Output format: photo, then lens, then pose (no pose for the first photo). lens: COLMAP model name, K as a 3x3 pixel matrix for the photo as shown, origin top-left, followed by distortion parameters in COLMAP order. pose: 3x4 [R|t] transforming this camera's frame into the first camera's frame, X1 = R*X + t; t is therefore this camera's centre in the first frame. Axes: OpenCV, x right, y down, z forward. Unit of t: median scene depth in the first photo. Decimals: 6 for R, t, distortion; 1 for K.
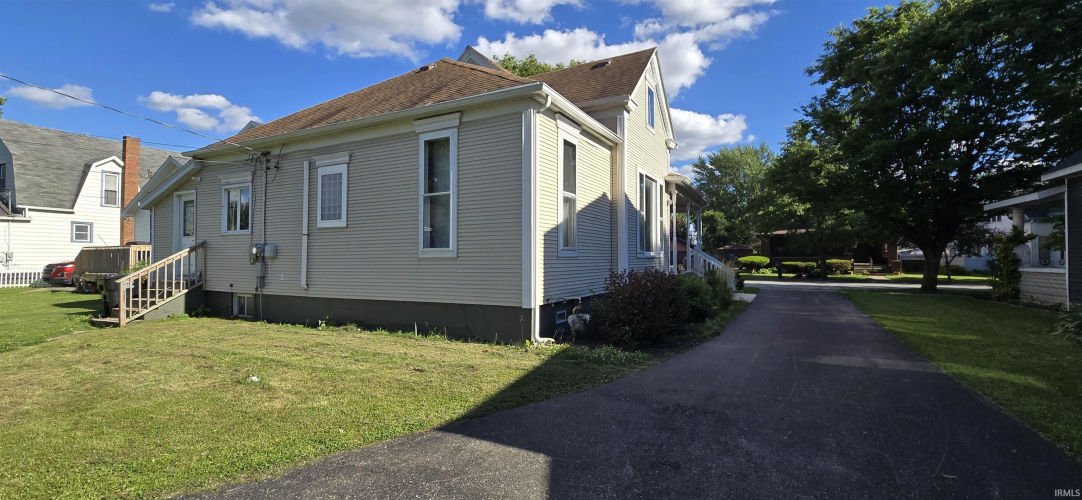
lens RADIAL K [[447.6, 0, 535.0], [0, 447.6, 249.6], [0, 0, 1]] dist [-0.000276, -0.000038]
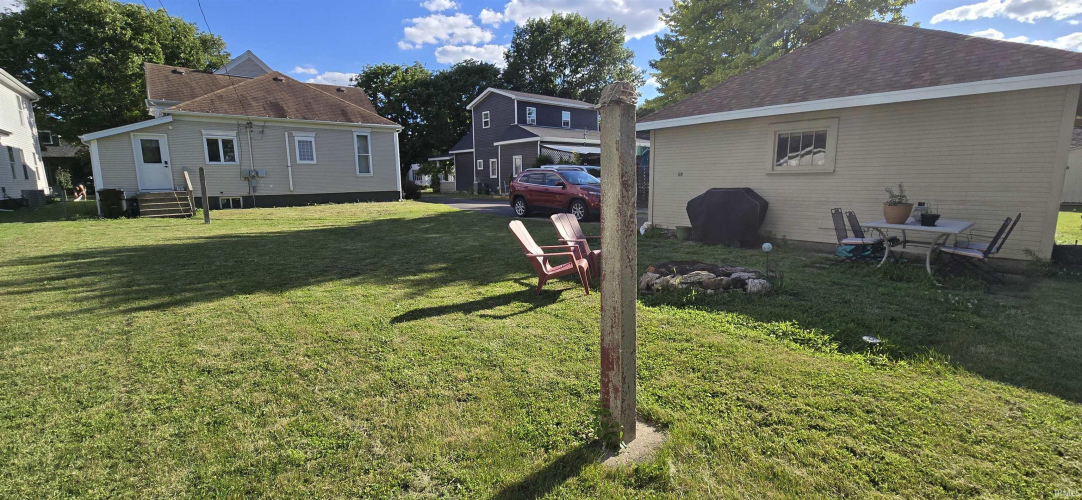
lens RADIAL K [[447.6, 0, 535.0], [0, 447.6, 249.6], [0, 0, 1]] dist [-0.000276, -0.000038]
pose [[0.338090, -0.152946, 0.928602, -2.255096], [0.001483, 0.986791, 0.161991, 0.015085], [-0.941112, -0.053390, 0.333851, -0.911818]]
